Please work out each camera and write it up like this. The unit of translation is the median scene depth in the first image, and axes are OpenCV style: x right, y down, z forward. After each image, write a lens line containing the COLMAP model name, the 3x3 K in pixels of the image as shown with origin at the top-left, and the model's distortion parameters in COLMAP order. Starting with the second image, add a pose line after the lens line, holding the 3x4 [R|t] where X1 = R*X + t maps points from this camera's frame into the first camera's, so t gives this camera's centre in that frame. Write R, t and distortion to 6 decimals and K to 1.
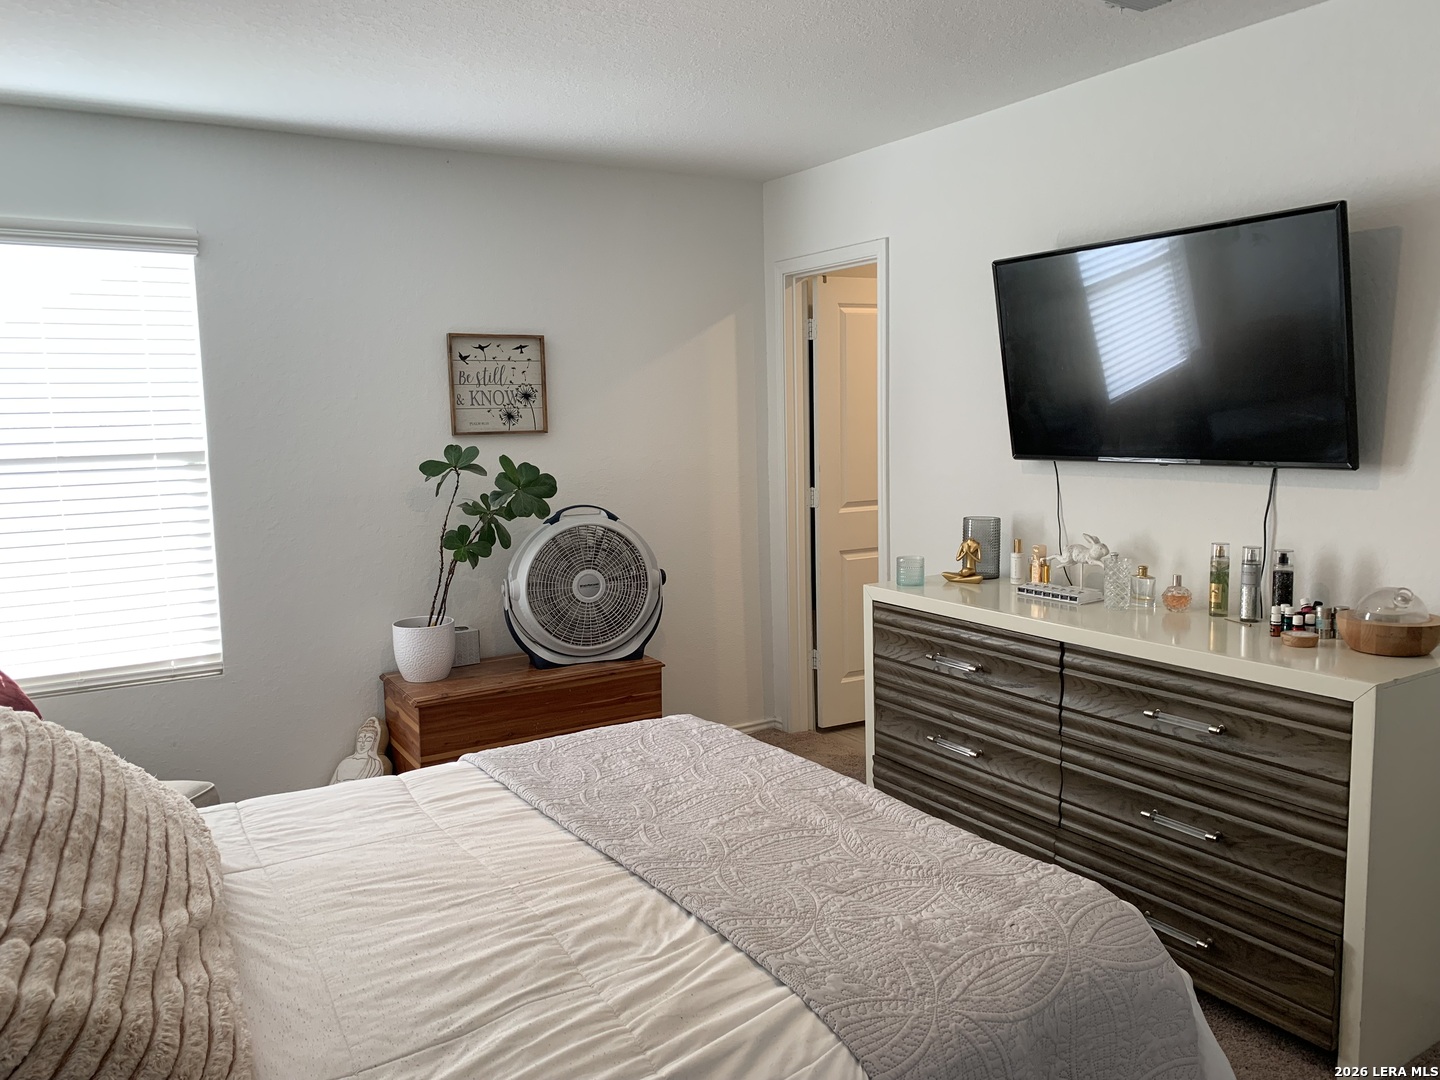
lens RADIAL K [[1103.8, 0, 719.1], [0, 1103.8, 545.9], [0, 0, 1]] dist [0.036372, -0.054263]
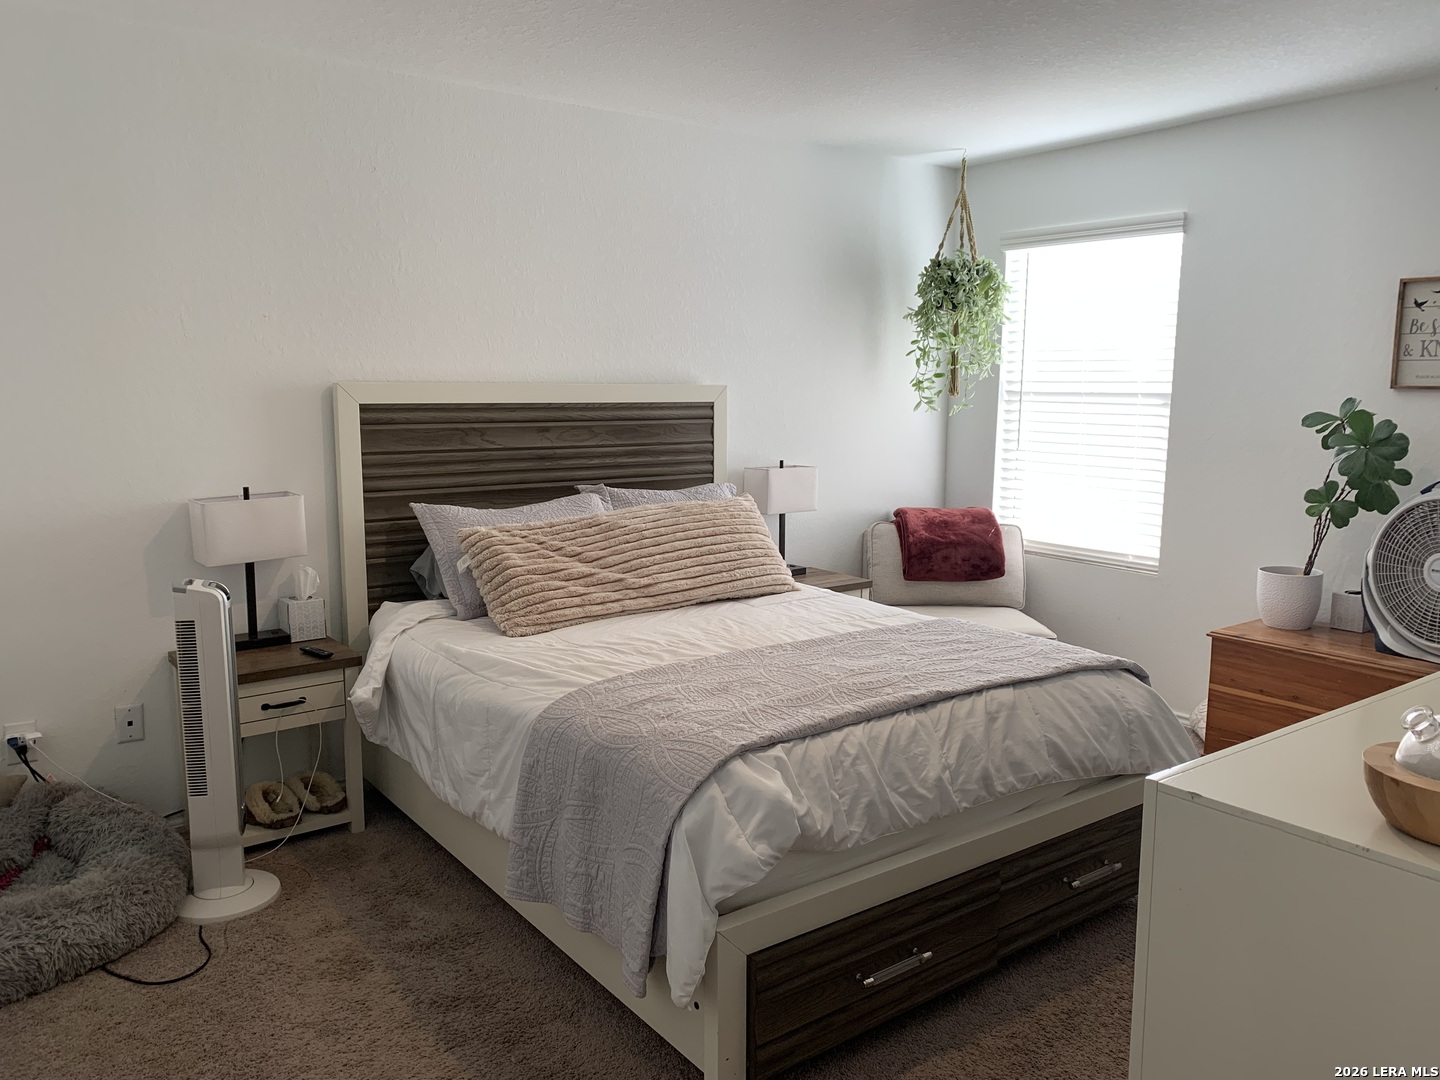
lens RADIAL K [[1103.8, 0, 718.4], [0, 1103.8, 536.9], [0, 0, 1]] dist [0.036372, -0.054263]
pose [[0.073253, 0.163583, -0.983806, 0.720837], [-0.132259, 0.979337, 0.152992, -0.050123], [0.988505, 0.118910, 0.093375, 0.400395]]
